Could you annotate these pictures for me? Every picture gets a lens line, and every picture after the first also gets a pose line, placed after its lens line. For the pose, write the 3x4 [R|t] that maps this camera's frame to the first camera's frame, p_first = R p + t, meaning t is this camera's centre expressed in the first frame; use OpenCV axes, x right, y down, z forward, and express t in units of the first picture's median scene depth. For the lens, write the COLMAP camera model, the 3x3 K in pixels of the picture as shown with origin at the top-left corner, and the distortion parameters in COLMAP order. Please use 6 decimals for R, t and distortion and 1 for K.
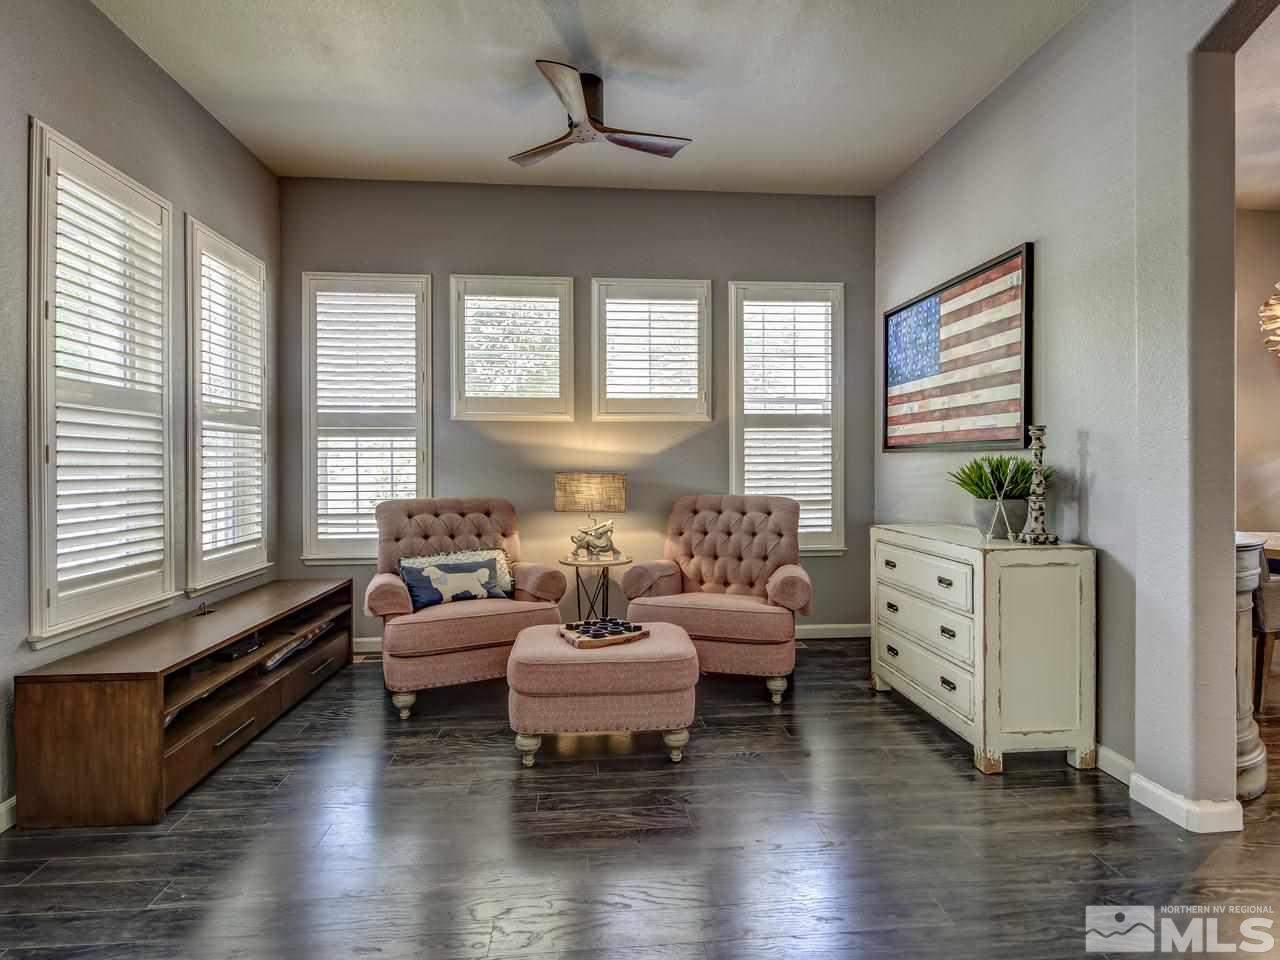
lens RADIAL K [[678.7, 0, 639.5], [0, 678.7, 472.2], [0, 0, 1]] dist [0.012588, -0.004232]
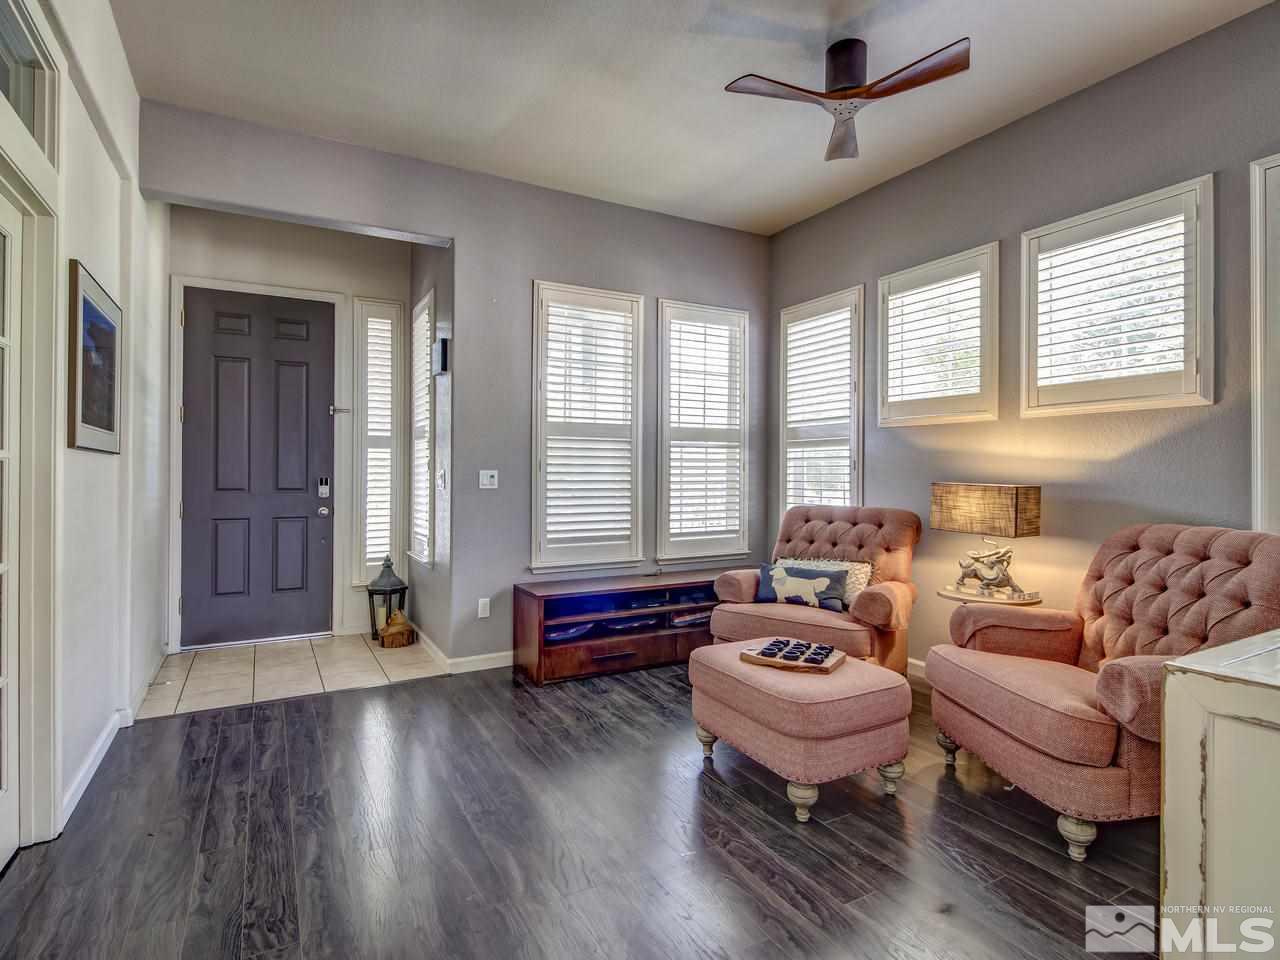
lens RADIAL K [[678.7, 0, 632.8], [0, 678.7, 475.3], [0, 0, 1]] dist [0.012588, -0.004232]
pose [[0.386074, 0.009098, -0.922423, 0.515730], [-0.013733, 0.999897, 0.004114, -0.007832], [0.922366, 0.011079, 0.386159, 0.317373]]
